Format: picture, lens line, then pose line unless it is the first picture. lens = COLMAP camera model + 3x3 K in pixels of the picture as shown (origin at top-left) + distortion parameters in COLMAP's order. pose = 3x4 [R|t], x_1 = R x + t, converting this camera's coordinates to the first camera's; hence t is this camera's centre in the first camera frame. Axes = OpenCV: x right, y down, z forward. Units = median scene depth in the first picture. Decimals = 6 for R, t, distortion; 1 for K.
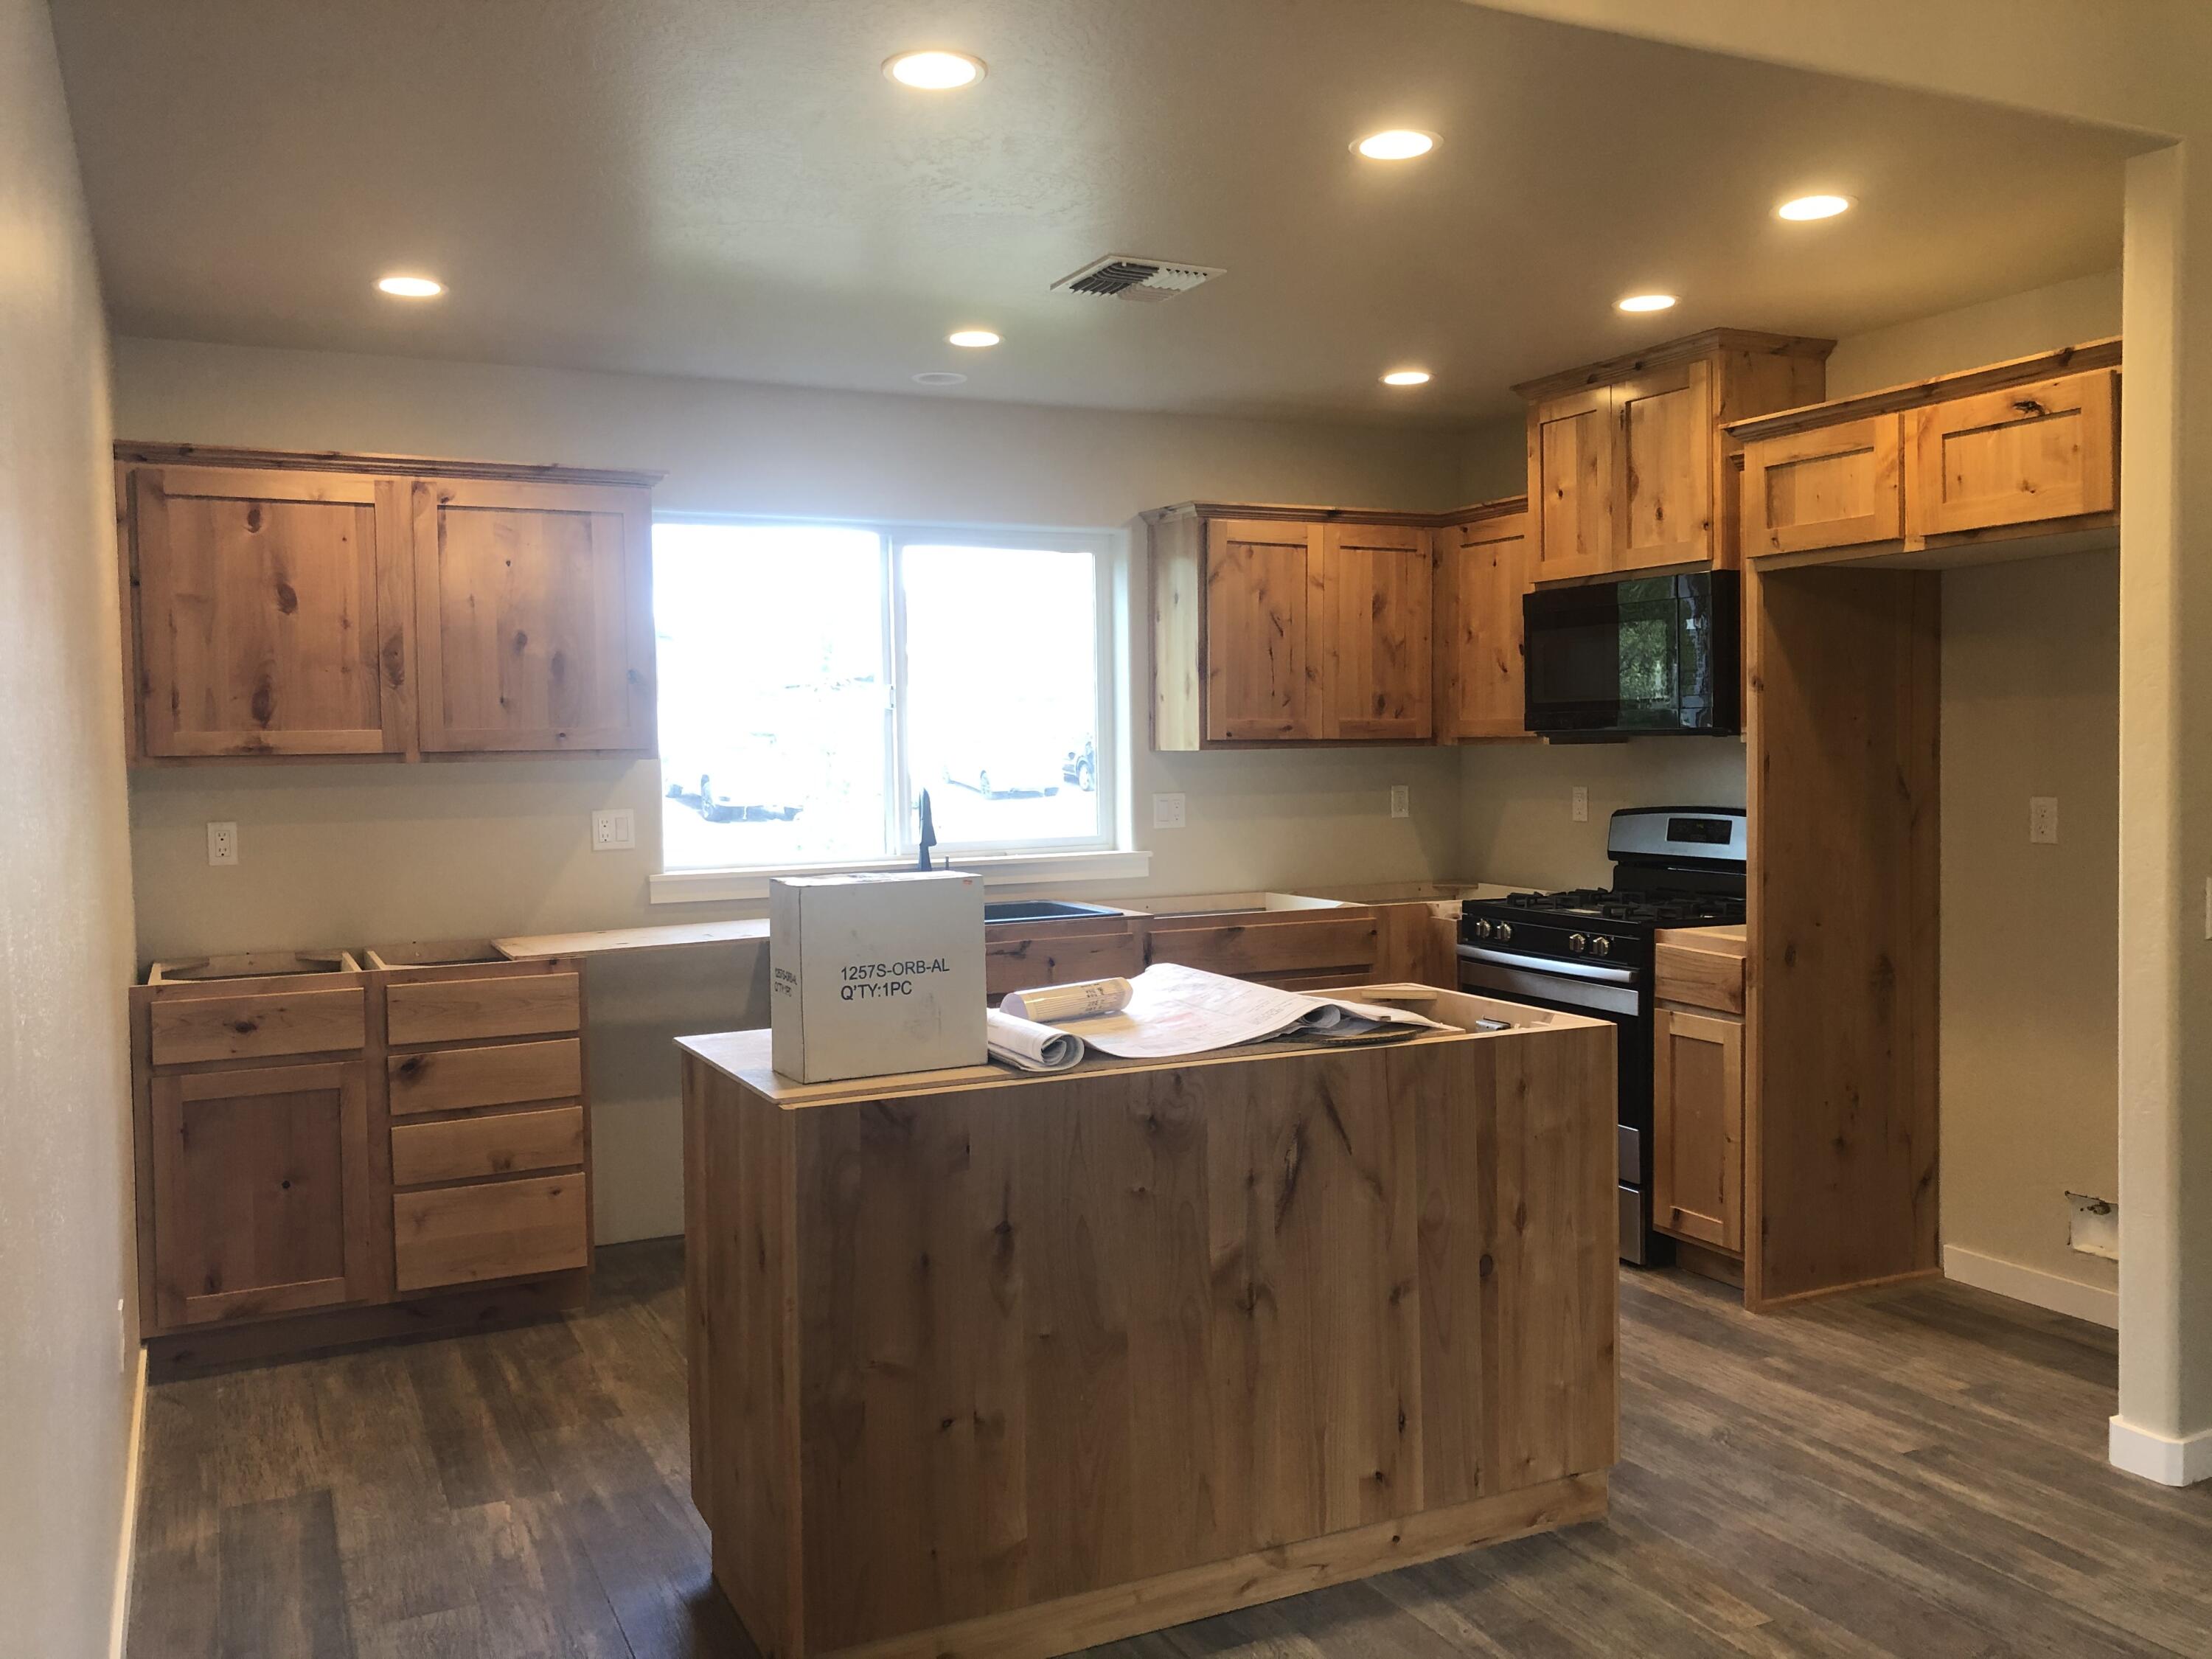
lens RADIAL K [[1822.2, 0, 1106.0], [0, 1822.2, 829.5], [0, 0, 1]] dist [0.007234, 0.003636]
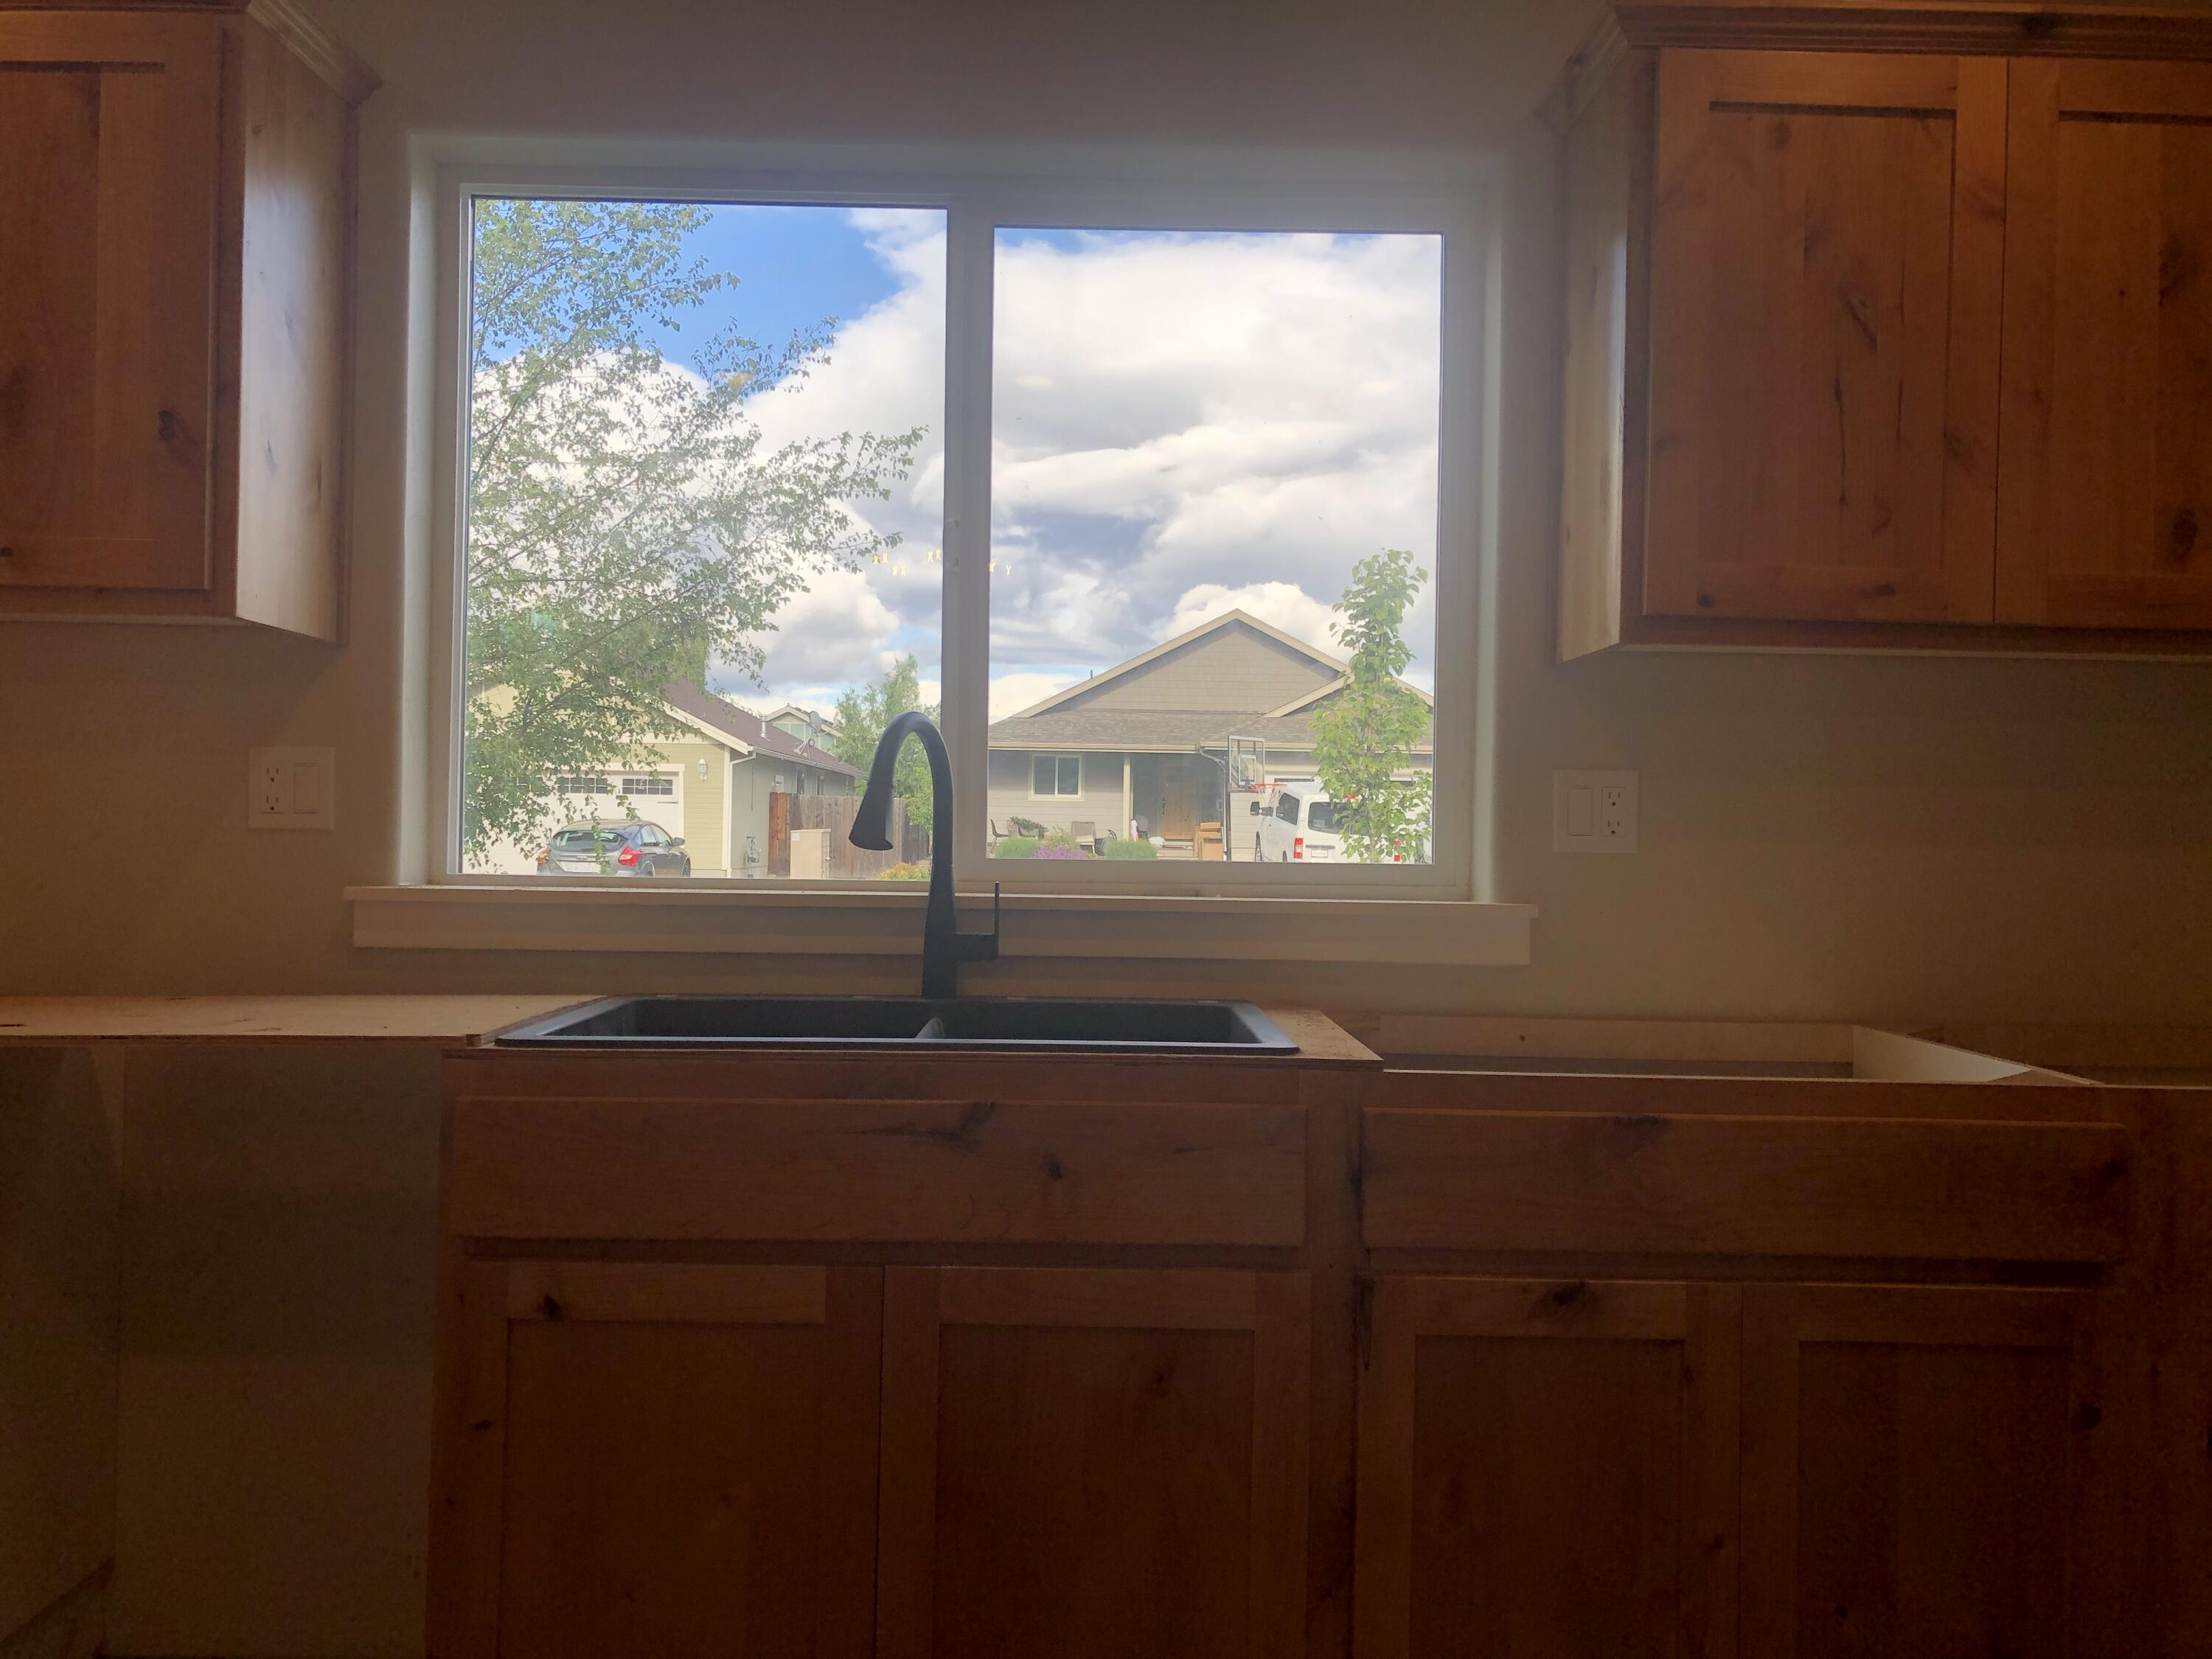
lens RADIAL K [[1763.5, 0, 1093.3], [0, 1763.5, 806.0], [0, 0, 1]] dist [0.001168, 0.000540]
pose [[0.898837, 0.022185, -0.437721, 0.141111], [-0.051992, 0.997063, -0.056228, 0.022386], [0.435188, 0.073298, 0.897351, 0.753116]]
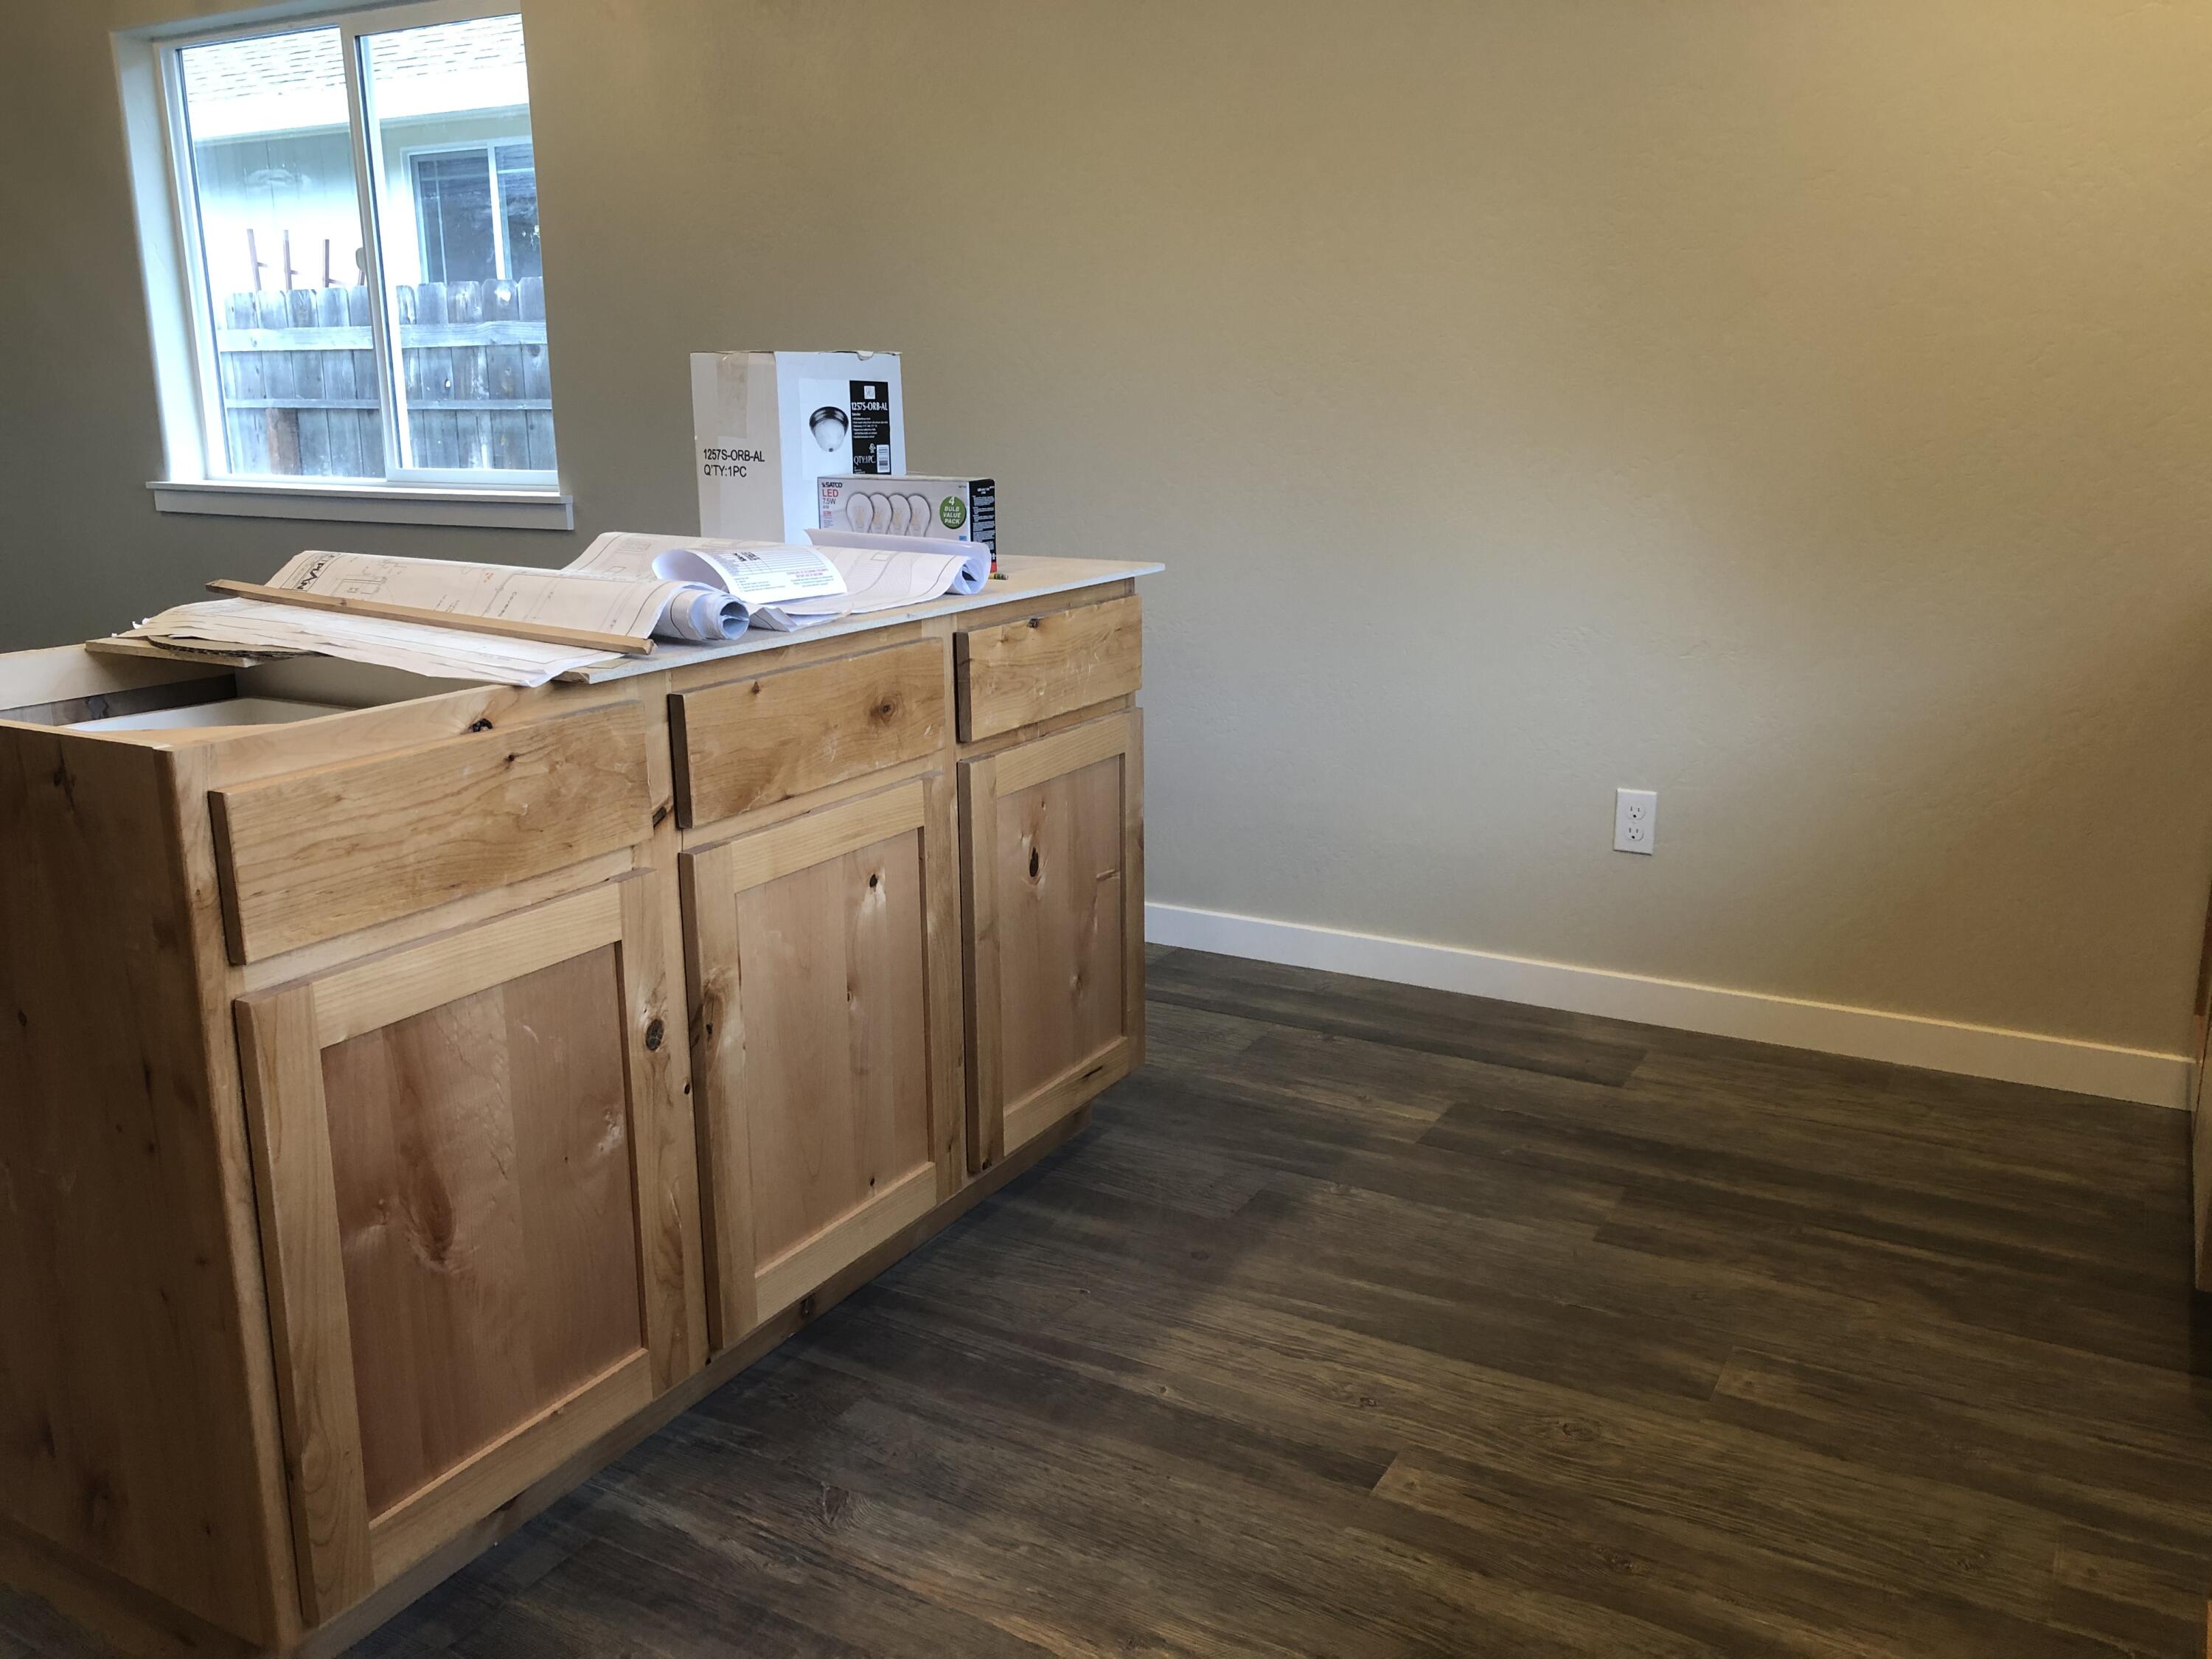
lens RADIAL K [[1804.4, 0, 1106.0], [0, 1804.4, 829.5], [0, 0, 1]] dist [0.062242, -0.003001]
pose [[-0.828166, 0.163216, -0.536192, 0.174912], [-0.000934, 0.956257, 0.292525, -0.010343], [0.560482, 0.242760, -0.791787, 1.163209]]
